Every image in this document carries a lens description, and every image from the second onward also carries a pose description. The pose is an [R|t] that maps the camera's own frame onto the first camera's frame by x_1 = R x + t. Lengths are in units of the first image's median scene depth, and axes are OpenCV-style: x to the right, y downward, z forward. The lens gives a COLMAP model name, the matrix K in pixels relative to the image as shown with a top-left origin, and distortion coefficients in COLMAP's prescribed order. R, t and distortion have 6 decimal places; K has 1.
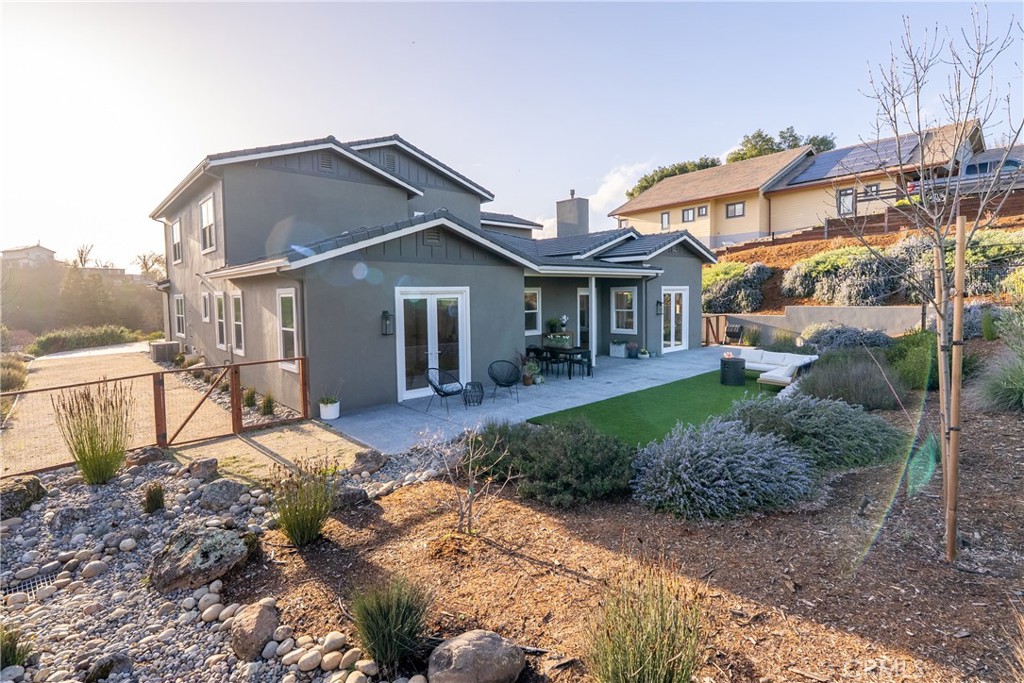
lens RADIAL K [[486.6, 0, 508.2], [0, 486.6, 318.1], [0, 0, 1]] dist [-0.000621, -0.000180]
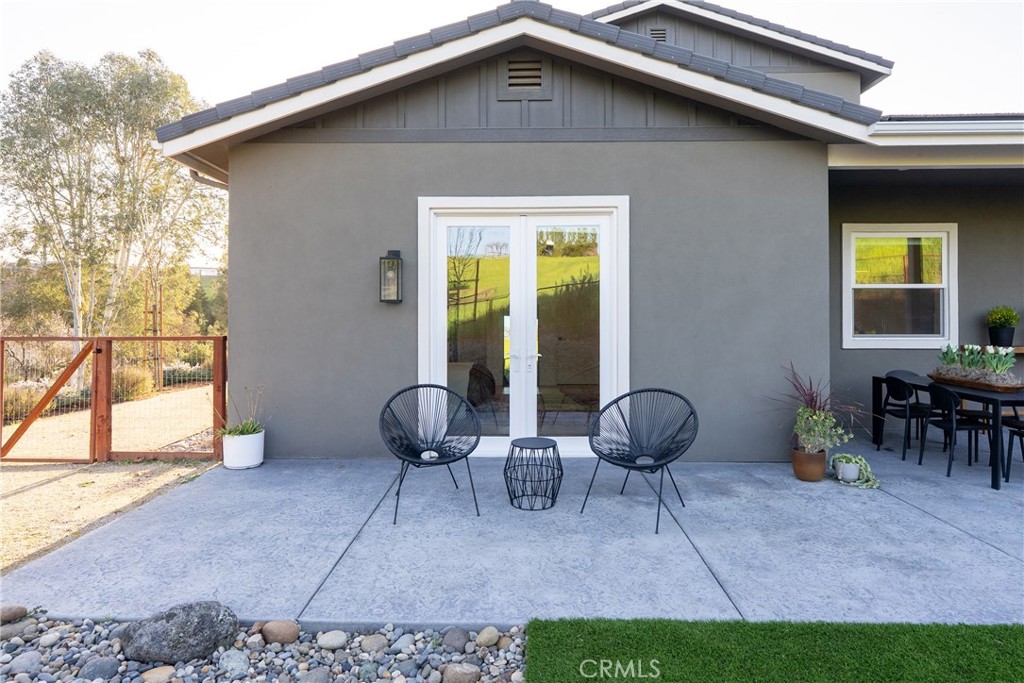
lens RADIAL K [[597.2, 0, 507.0], [0, 597.2, 313.6], [0, 0, 1]] dist [-0.005558, -0.000842]
pose [[0.724281, 0.009909, -0.689434, 0.147924], [-0.043877, 0.998533, -0.031742, 0.040458], [0.688107, 0.053240, 0.723653, 0.481639]]
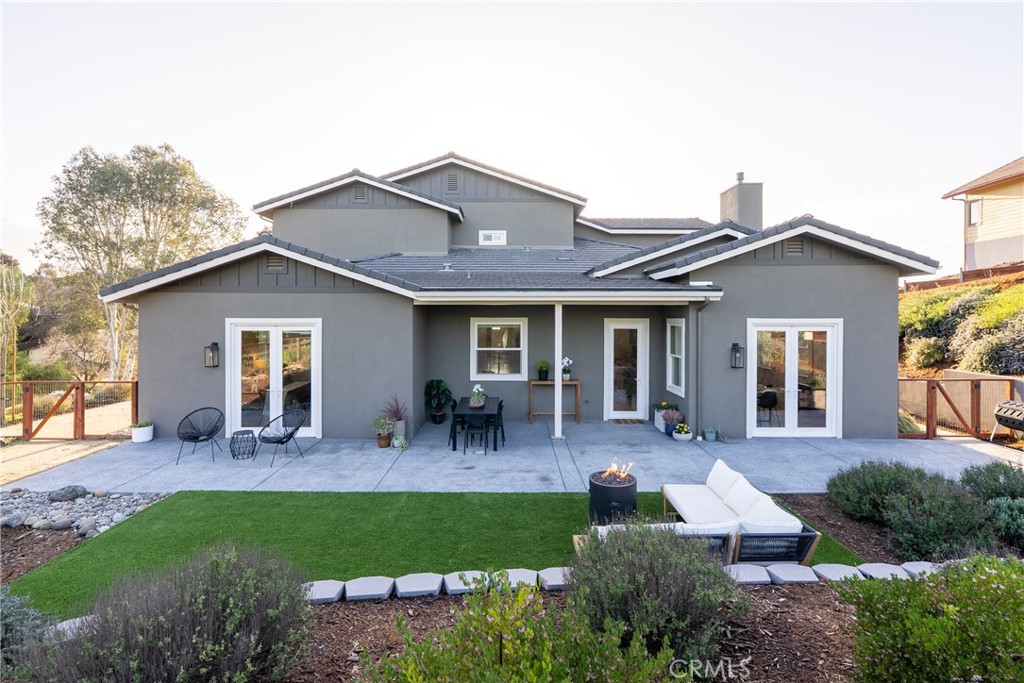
lens RADIAL K [[486.6, 0, 508.2], [0, 486.6, 318.1], [0, 0, 1]] dist [-0.000621, -0.000180]
pose [[0.739309, 0.021812, -0.673013, 0.605942], [-0.045717, 0.998795, -0.017850, -0.052529], [0.671813, 0.043965, 0.739415, 0.477825]]
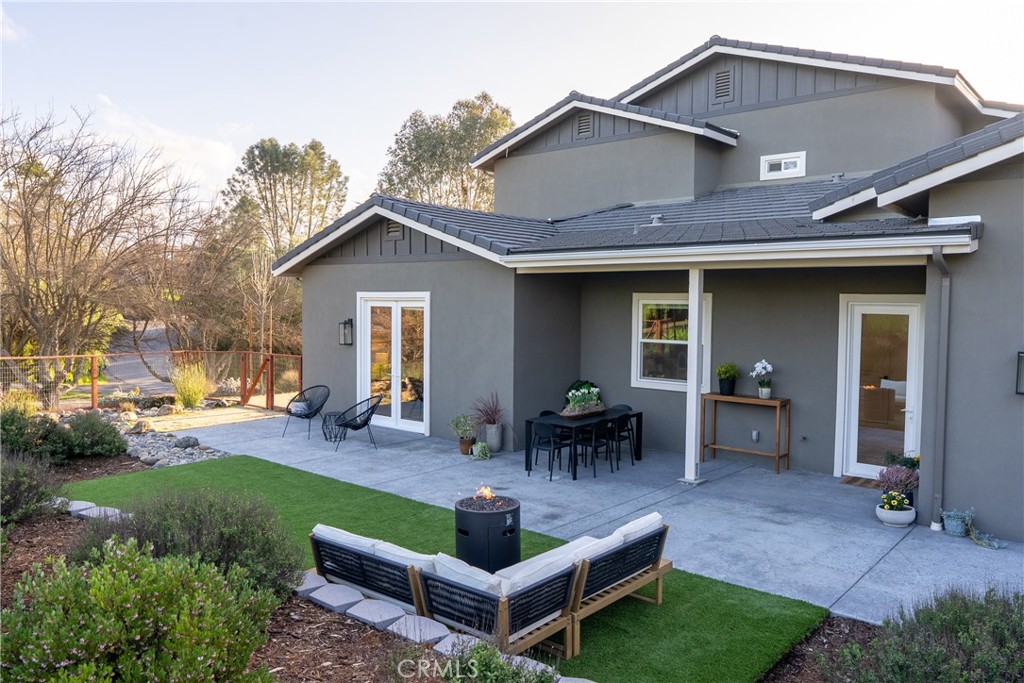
lens RADIAL K [[759.0, 0, 512.0], [0, 759.0, 341.5], [0, 0, 1]] dist [-0.002032, -0.001014]
pose [[0.121153, 0.068143, -0.990292, 0.846007], [-0.060379, 0.996299, 0.061170, -0.054950], [0.990796, 0.052382, 0.124819, 0.803136]]
